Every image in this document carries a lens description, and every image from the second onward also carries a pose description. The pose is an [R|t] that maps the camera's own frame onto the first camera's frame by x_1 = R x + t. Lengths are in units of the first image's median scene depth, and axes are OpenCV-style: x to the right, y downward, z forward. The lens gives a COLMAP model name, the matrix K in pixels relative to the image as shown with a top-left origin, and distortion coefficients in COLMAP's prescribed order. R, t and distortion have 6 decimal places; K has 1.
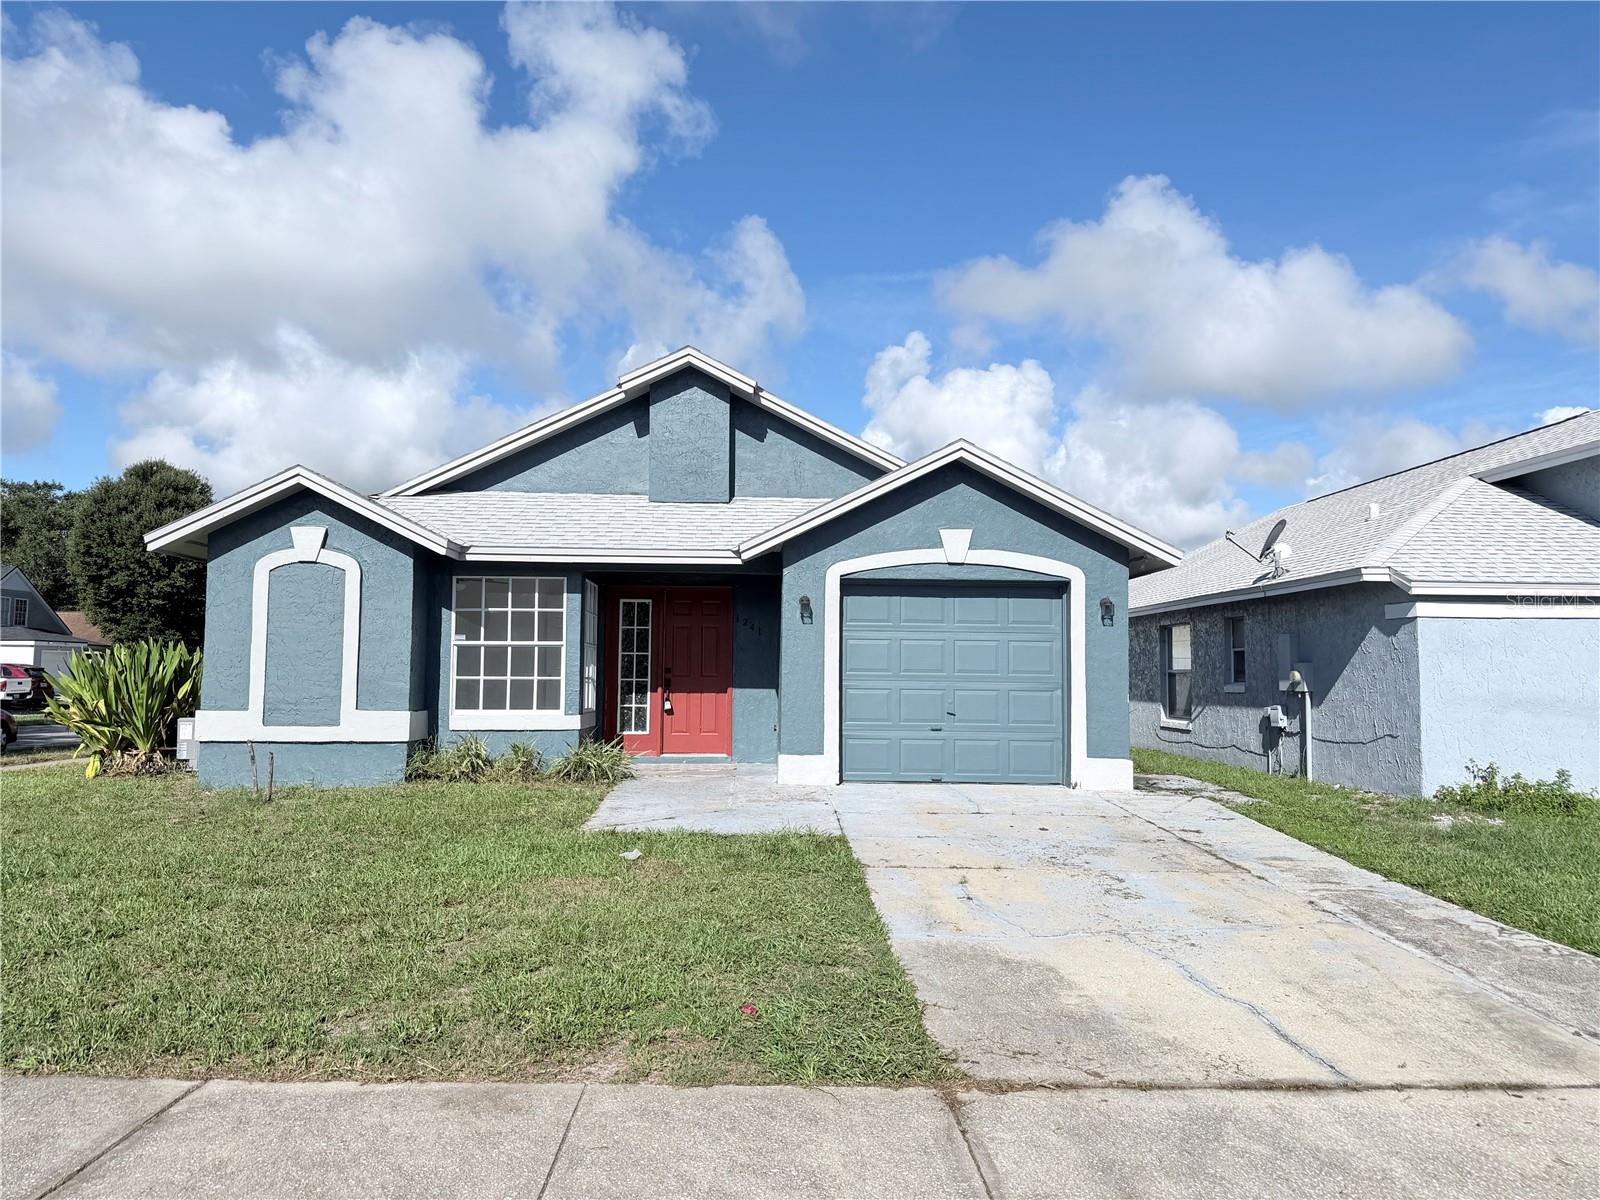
lens RADIAL K [[1135.7, 0, 799.8], [0, 1135.7, 598.4], [0, 0, 1]] dist [0.014572, 0.000420]
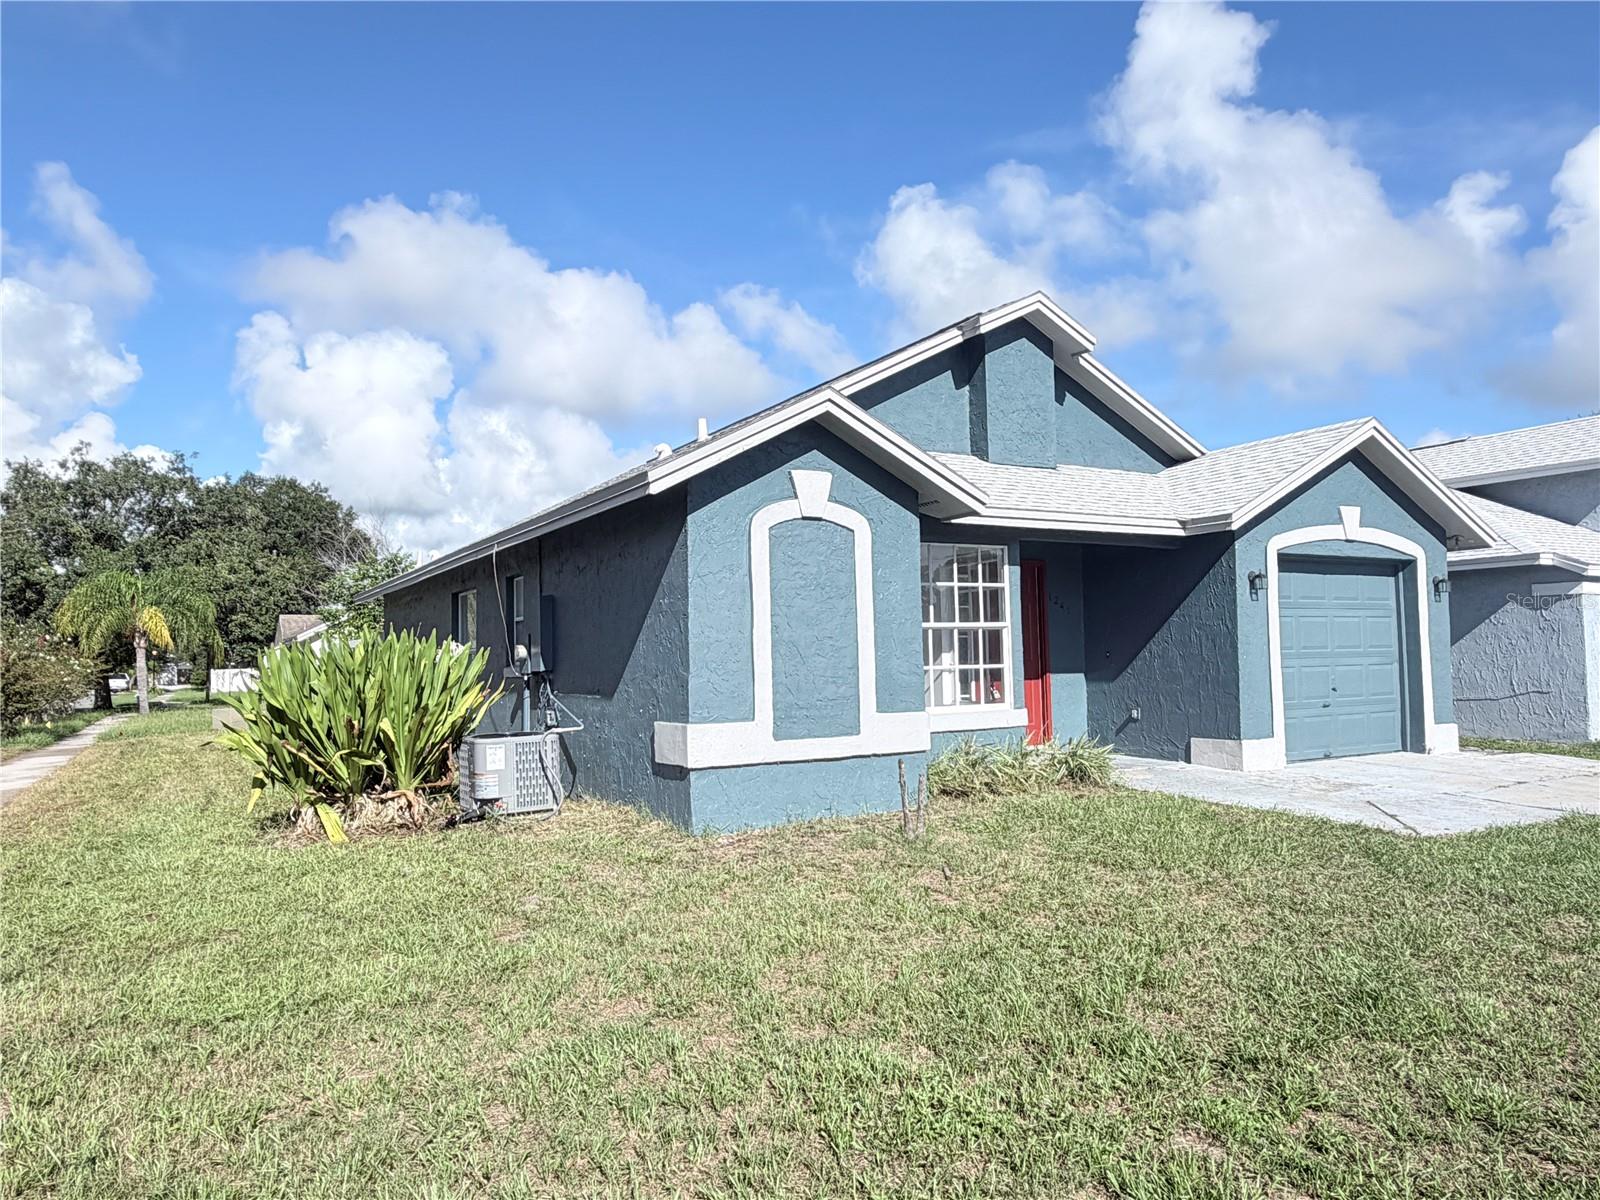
lens RADIAL K [[1093.0, 0, 801.6], [0, 1093.0, 603.1], [0, 0, 1]] dist [-0.008407, -0.002043]
pose [[0.893410, -0.002593, 0.449235, -0.730051], [-0.004156, 0.999893, 0.014037, 0.012902], [-0.449223, -0.014408, 0.893303, 0.348510]]
